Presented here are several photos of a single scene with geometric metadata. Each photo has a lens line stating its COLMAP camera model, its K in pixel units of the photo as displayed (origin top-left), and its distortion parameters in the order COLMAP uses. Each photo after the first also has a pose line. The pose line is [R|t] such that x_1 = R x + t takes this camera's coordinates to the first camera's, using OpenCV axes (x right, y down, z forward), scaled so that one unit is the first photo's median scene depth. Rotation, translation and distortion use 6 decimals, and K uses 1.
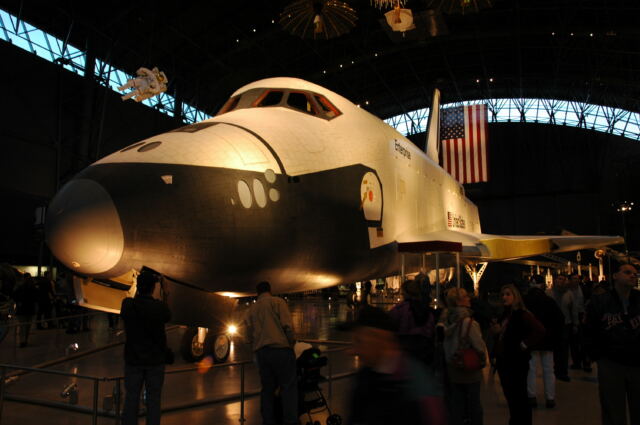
lens RADIAL K [[512.2, 0, 320.0], [0, 512.2, 212.5], [0, 0, 1]] dist [-0.004207, 0.000803]
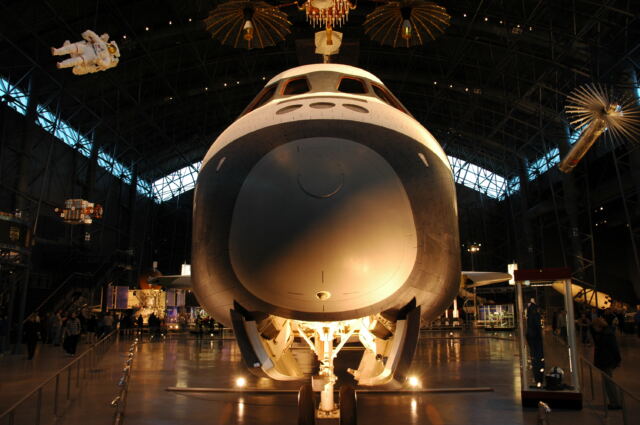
lens RADIAL K [[512.2, 0, 320.0], [0, 512.2, 212.5], [0, 0, 1]] dist [-0.004207, 0.000803]
pose [[0.933910, 0.059687, 0.352490, -0.184716], [-0.033990, 0.996323, -0.078652, 0.019470], [-0.355888, 0.061473, 0.932505, 0.131631]]
